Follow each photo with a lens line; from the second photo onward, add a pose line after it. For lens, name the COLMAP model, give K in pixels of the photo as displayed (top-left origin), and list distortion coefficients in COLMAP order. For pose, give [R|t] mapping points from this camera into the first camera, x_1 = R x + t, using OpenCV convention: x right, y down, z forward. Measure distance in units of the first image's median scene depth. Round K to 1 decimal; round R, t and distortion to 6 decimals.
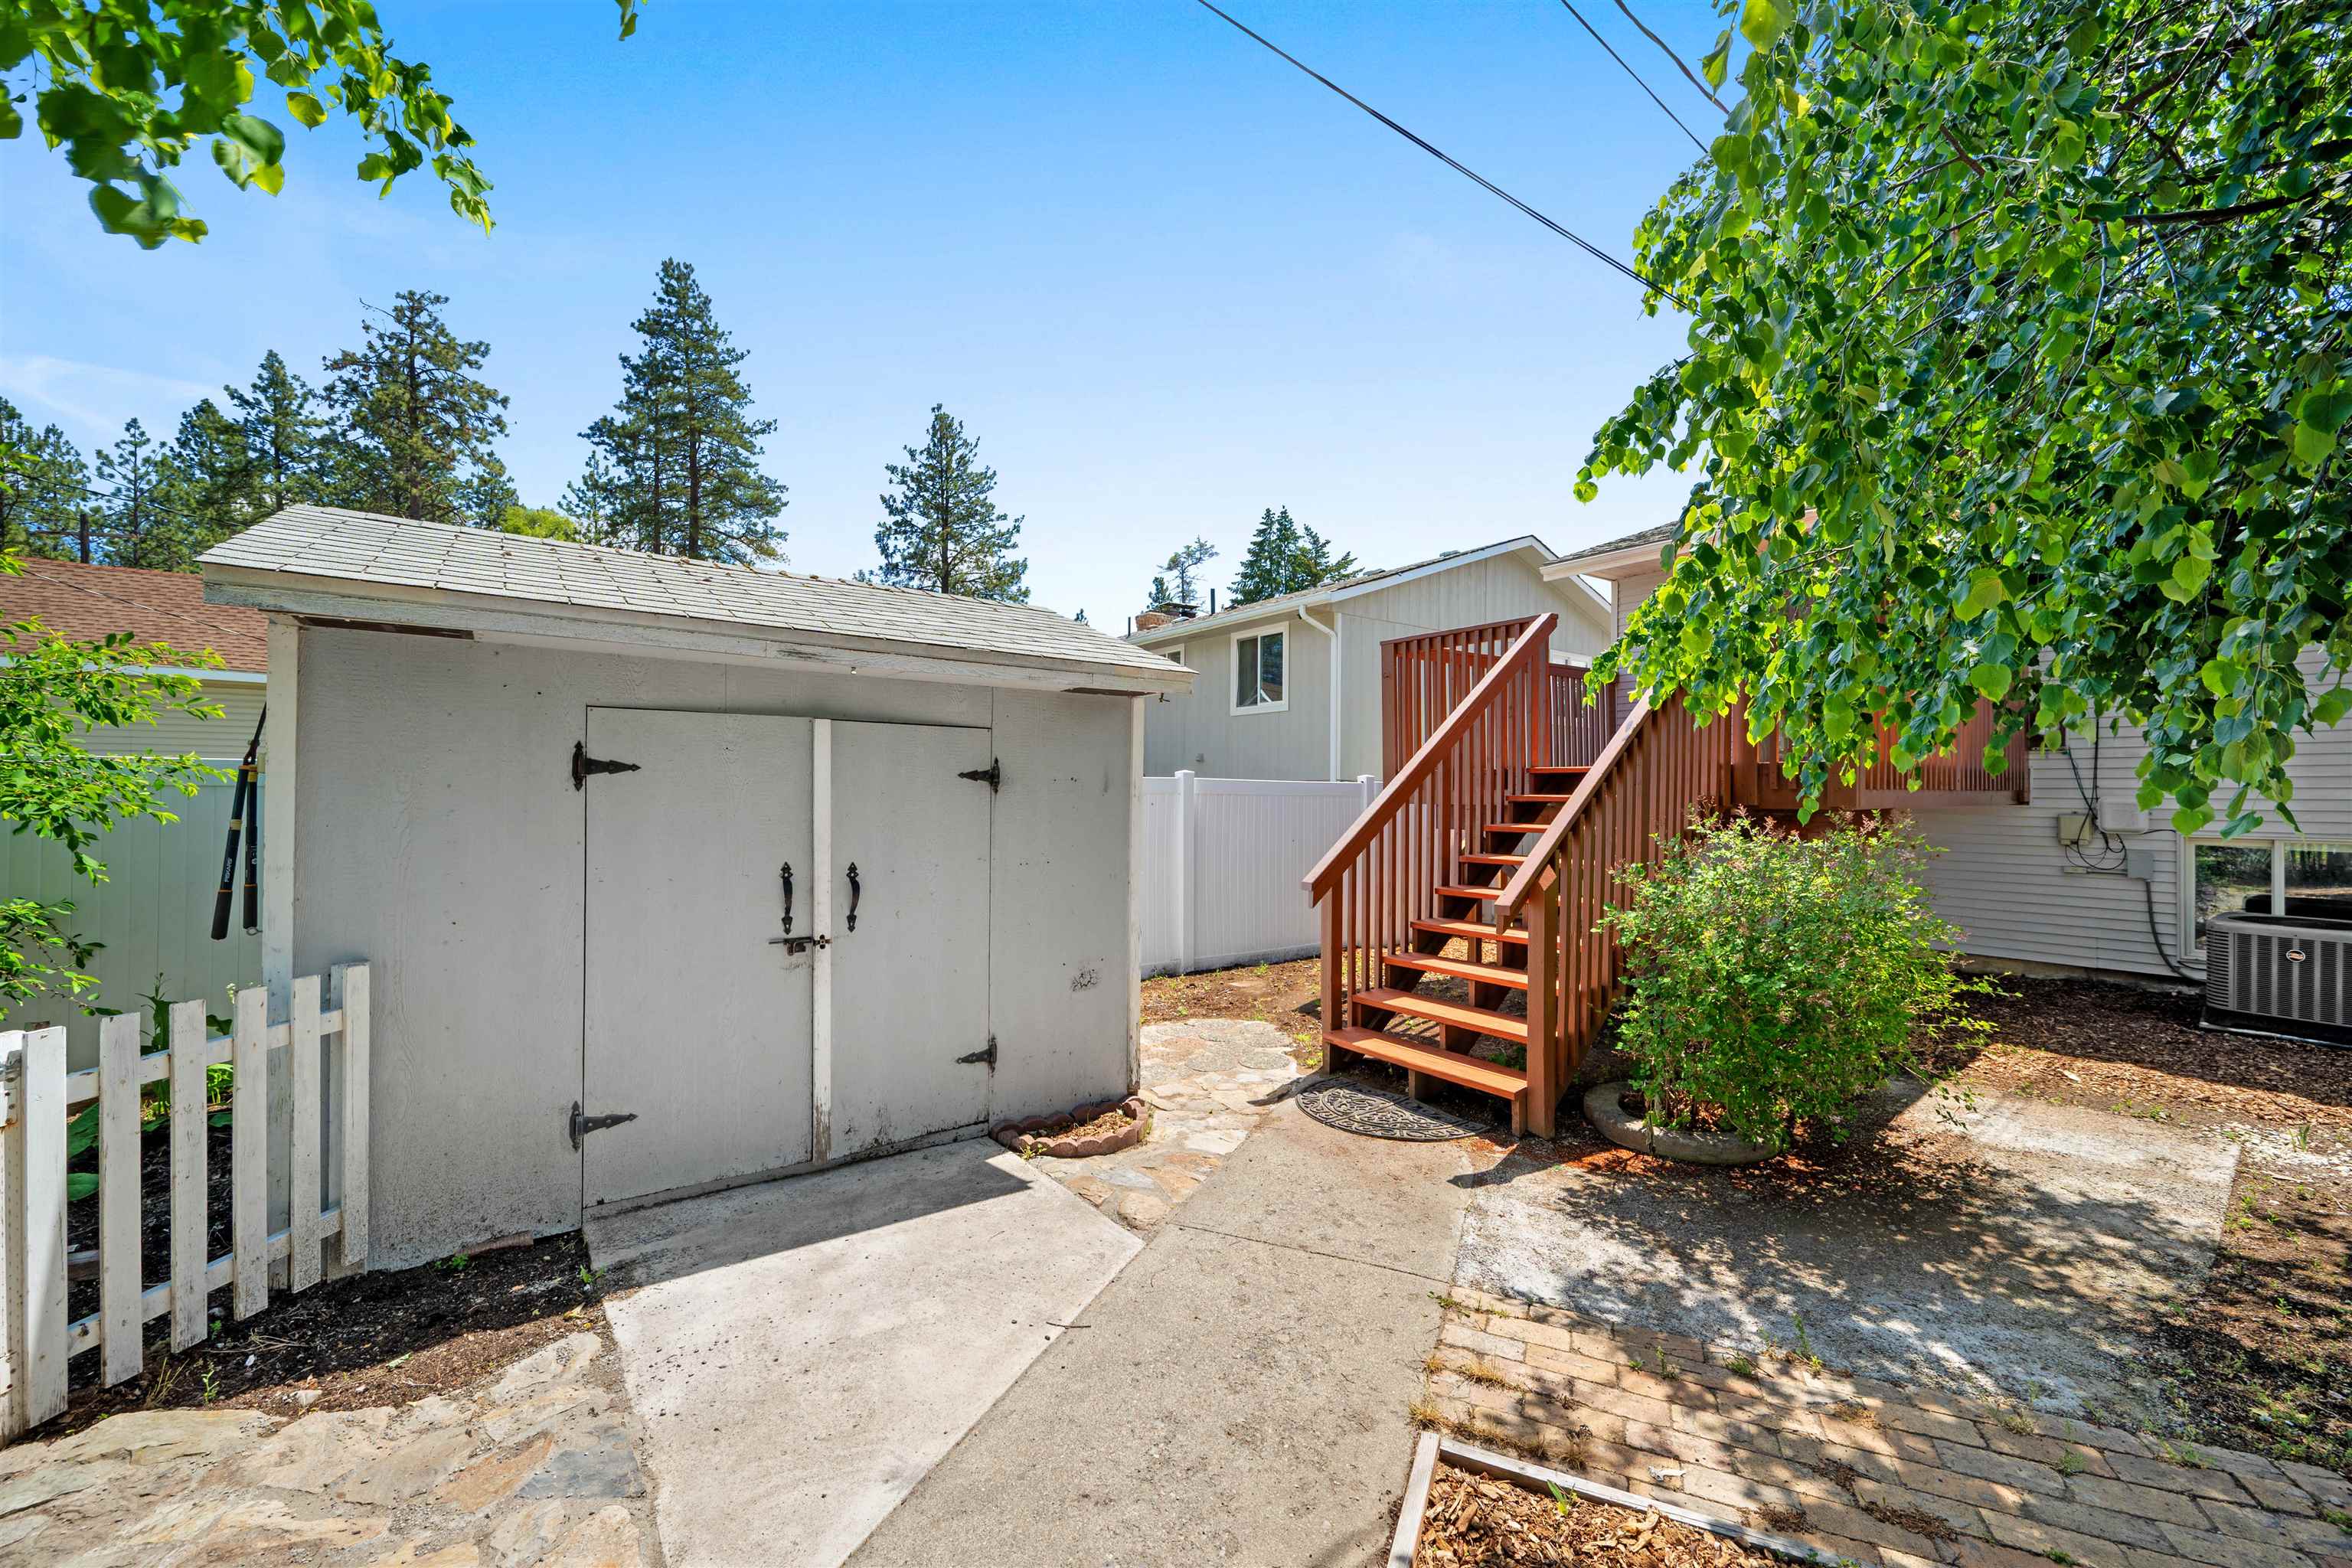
lens RADIAL K [[916.7, 0, 1179.5], [0, 916.7, 794.5], [0, 0, 1]] dist [0.000070, 0.000513]
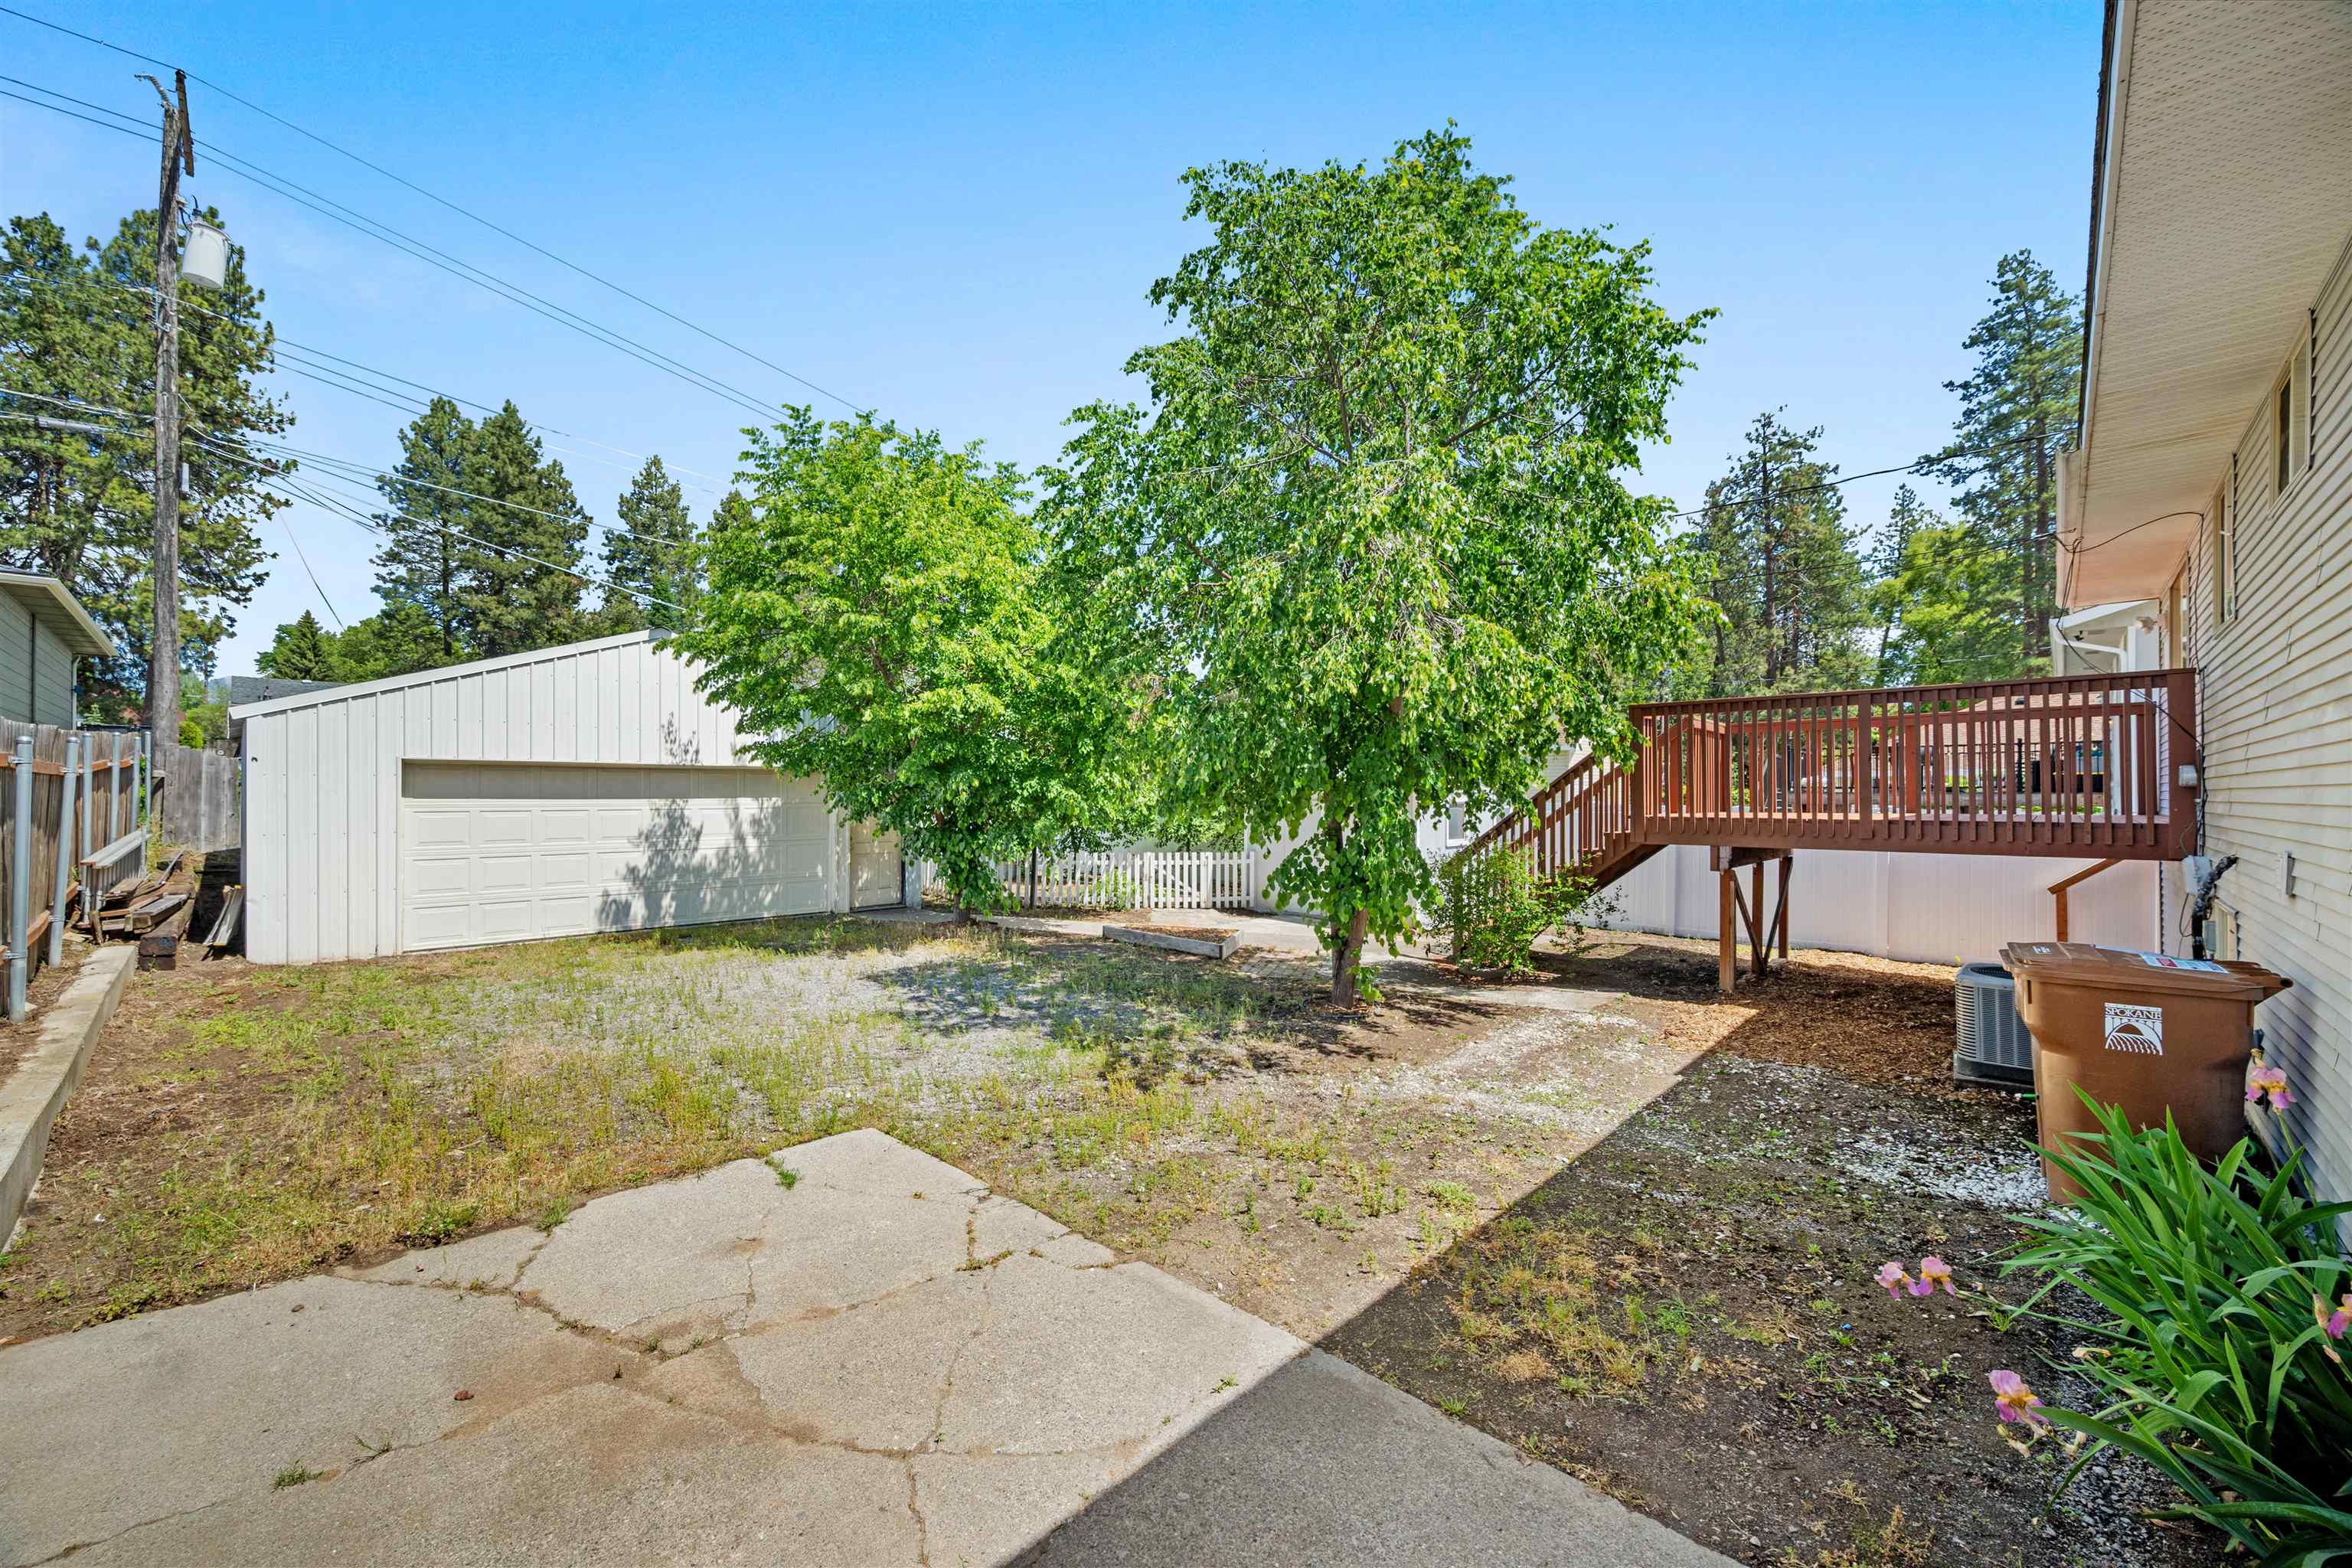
lens RADIAL K [[916.7, 0, 1167.4], [0, 916.7, 786.7], [0, 0, 1]] dist [0.000070, 0.000513]
pose [[0.156392, -0.022990, -0.987427, 0.473572], [0.001267, 0.999733, -0.023076, -0.007028], [0.987694, 0.002358, 0.156379, -0.034280]]
